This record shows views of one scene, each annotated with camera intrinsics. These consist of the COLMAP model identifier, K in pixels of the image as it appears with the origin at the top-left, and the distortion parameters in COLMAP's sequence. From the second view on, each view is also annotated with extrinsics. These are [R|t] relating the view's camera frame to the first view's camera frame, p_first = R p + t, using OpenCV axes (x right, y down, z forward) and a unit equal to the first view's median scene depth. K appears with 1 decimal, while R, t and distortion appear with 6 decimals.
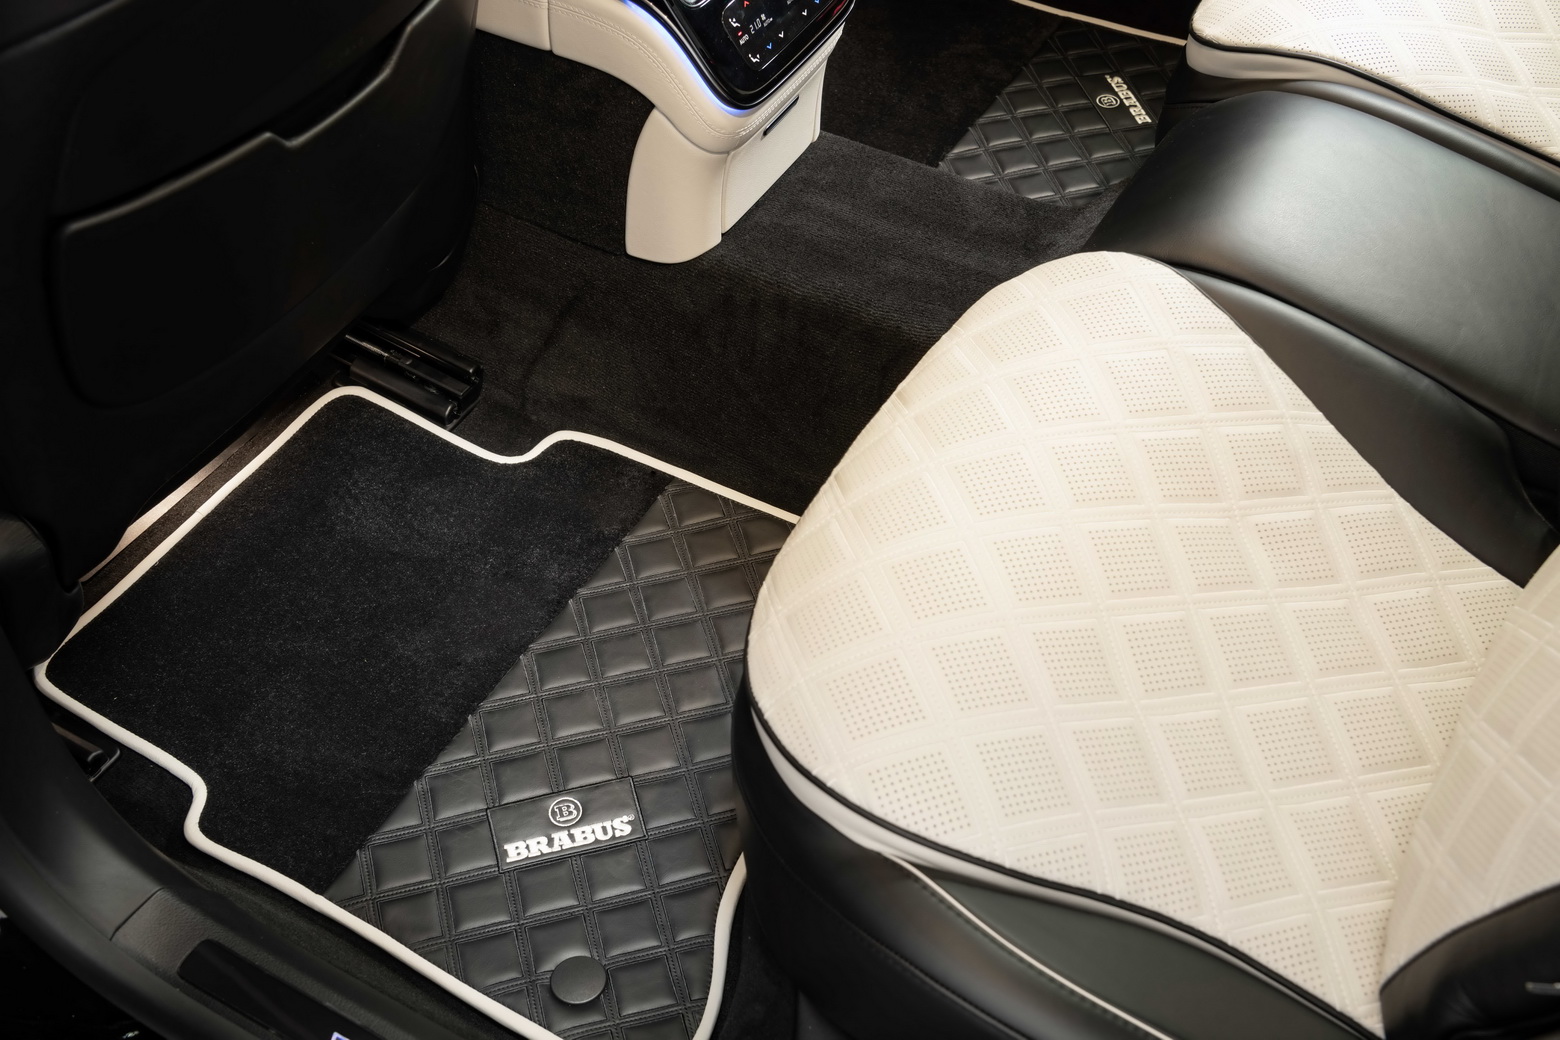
lens RADIAL K [[1729.6, 0, 785.9], [0, 1729.6, 522.5], [0, 0, 1]] dist [0.057146, 0.000000]
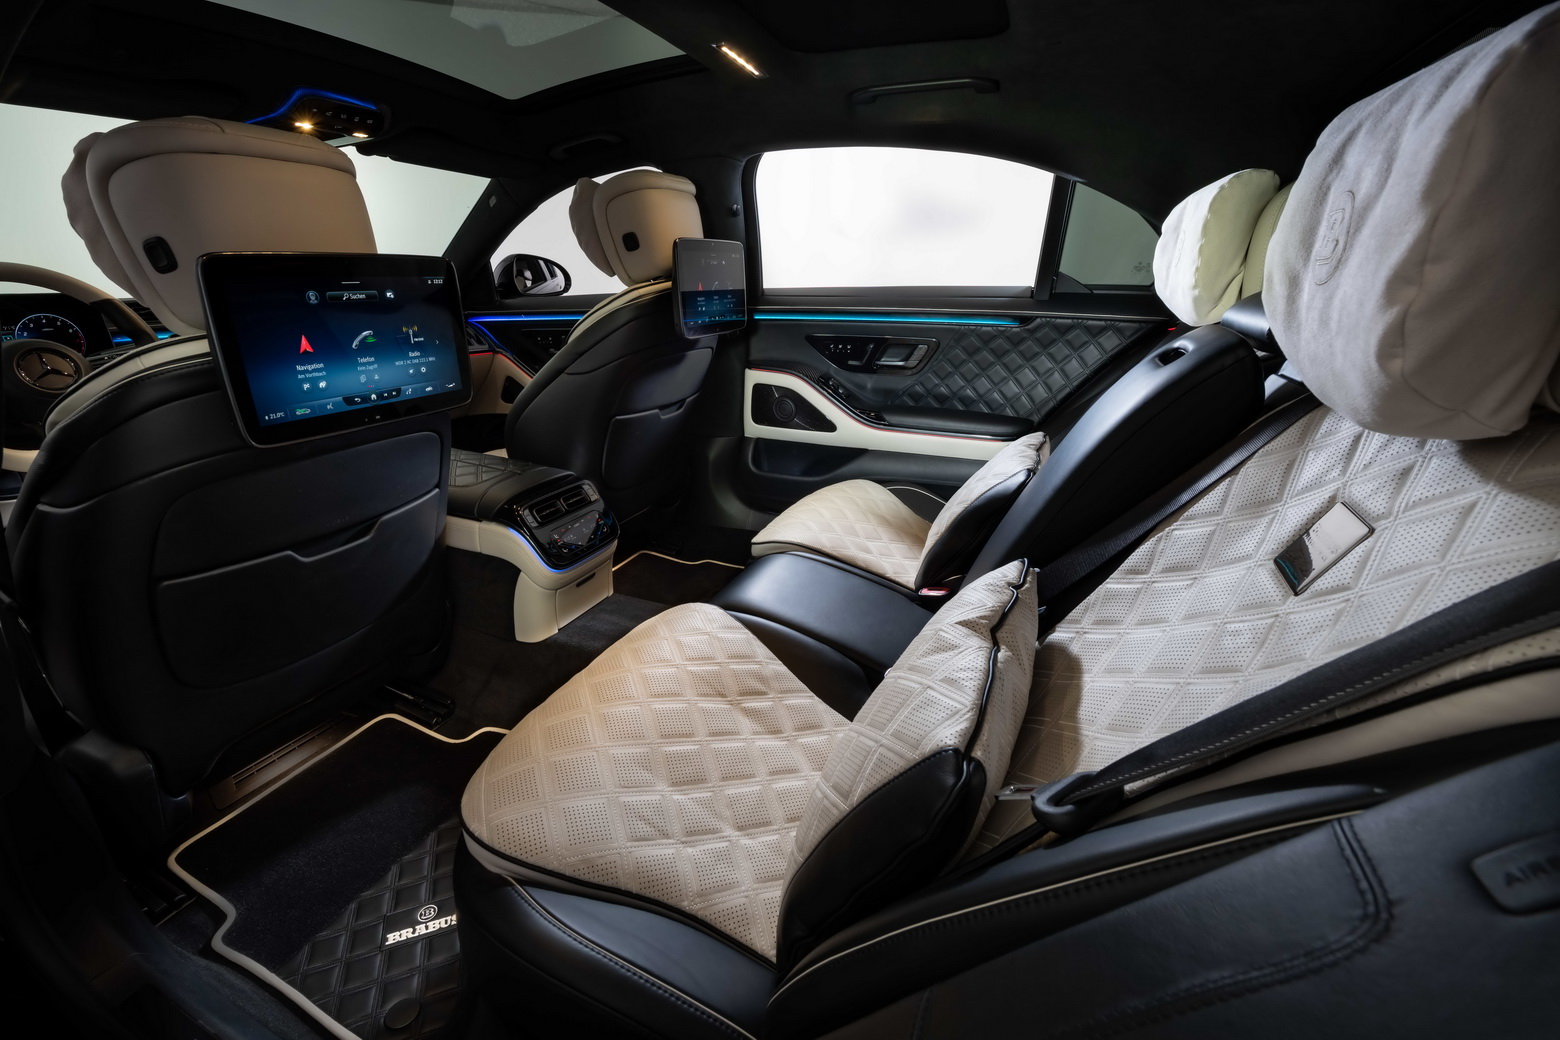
lens RADIAL K [[665.8, 0, 773.3], [0, 665.8, 515.1], [0, 0, 1]] dist [-0.005006, -0.000761]
pose [[0.995283, -0.032166, 0.091529, 0.197966], [0.069459, 0.894910, -0.440807, 0.124637], [-0.067731, 0.445085, 0.892923, 0.135383]]
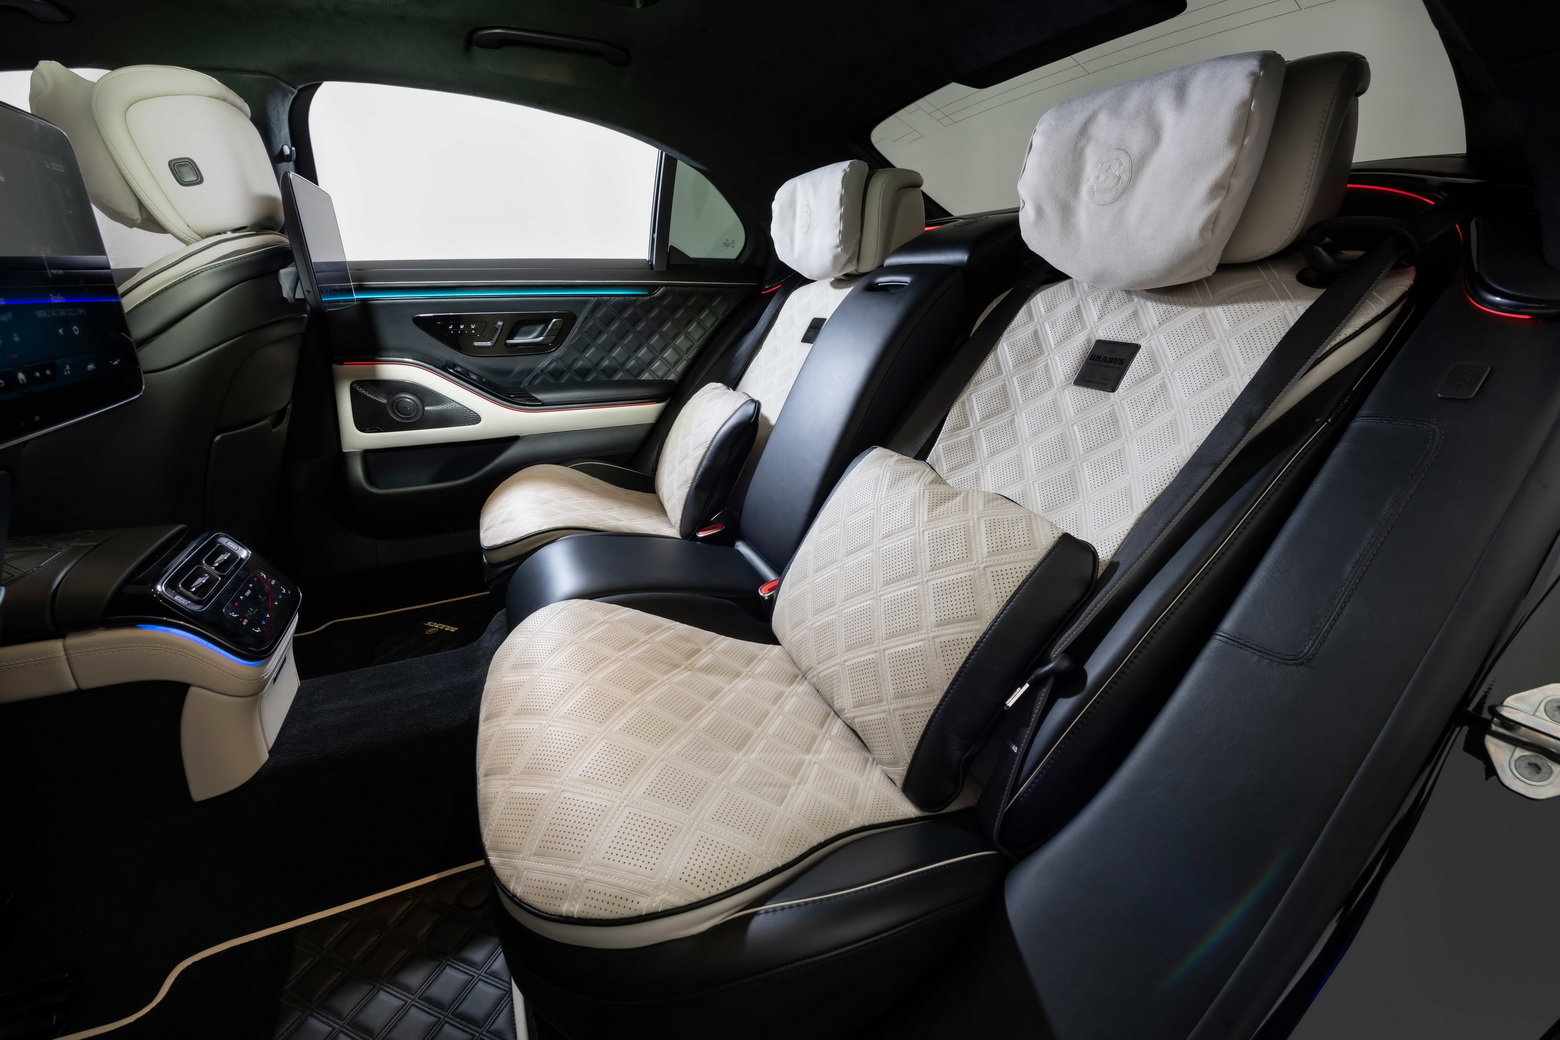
lens RADIAL K [[624.0, 0, 788.8], [0, 624.0, 516.1], [0, 0, 1]] dist [-0.019735, -0.000364]
pose [[0.589574, -0.282395, 0.756740, -0.135579], [0.585381, 0.794930, -0.159422, 0.029385], [-0.556536, 0.536973, 0.633978, 0.326224]]
